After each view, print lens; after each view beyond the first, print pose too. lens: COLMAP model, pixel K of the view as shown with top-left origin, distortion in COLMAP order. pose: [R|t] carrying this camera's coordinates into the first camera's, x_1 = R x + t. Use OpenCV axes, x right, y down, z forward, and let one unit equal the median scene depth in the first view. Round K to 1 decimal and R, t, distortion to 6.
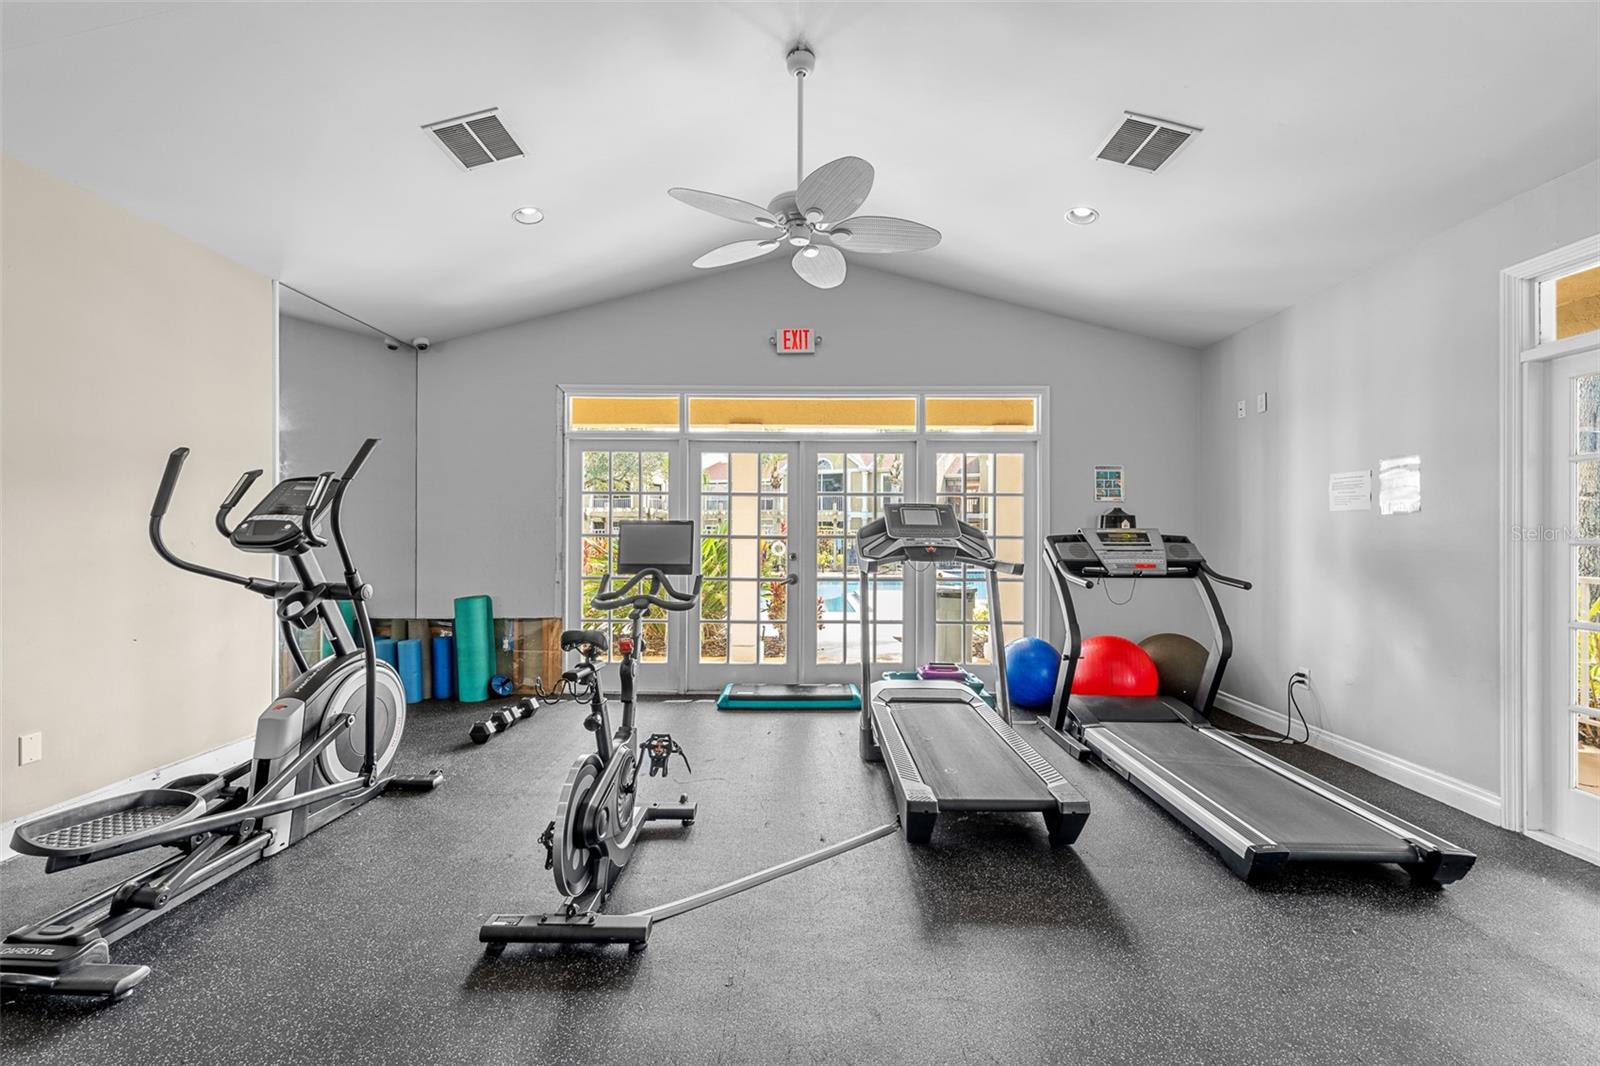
lens RADIAL K [[641.8, 0, 798.4], [0, 641.8, 532.1], [0, 0, 1]] dist [0.001056, -0.000013]
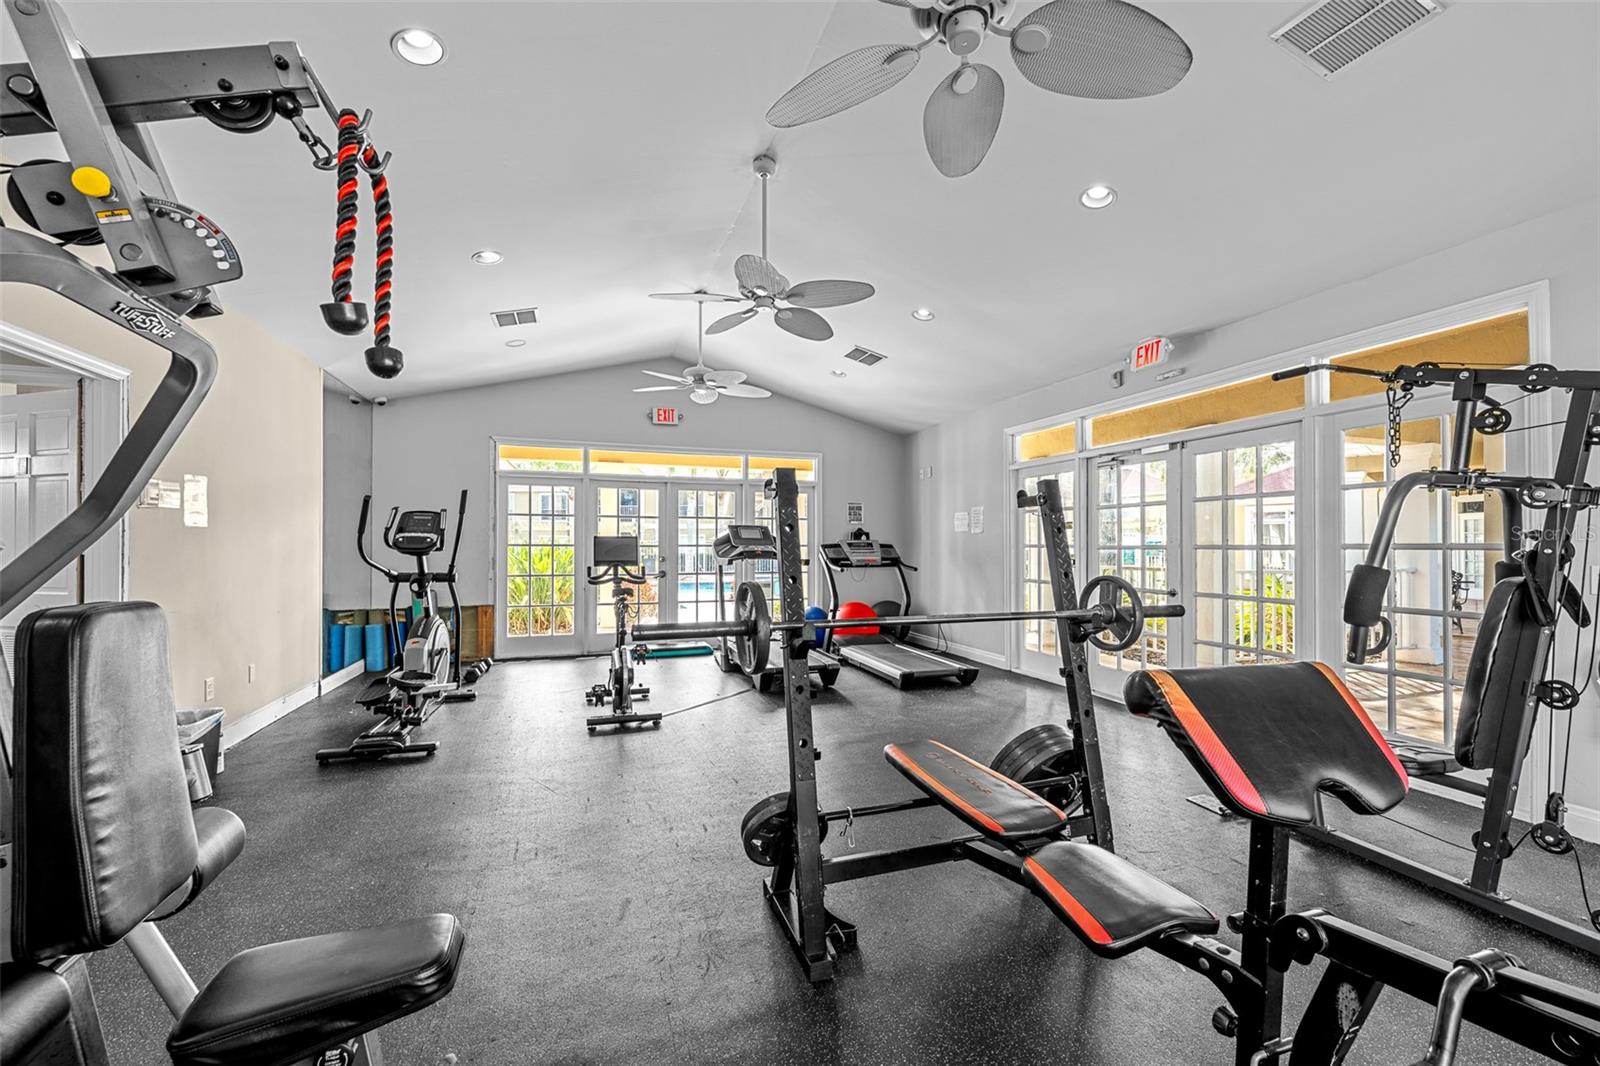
lens RADIAL K [[641.8, 0, 802.3], [0, 641.8, 538.0], [0, 0, 1]] dist [0.001056, -0.000013]
pose [[0.941331, 0.000865, 0.337483, -0.259203], [0.001543, 0.999975, -0.006867, 0.000070], [-0.337480, 0.006984, 0.941307, -0.650568]]
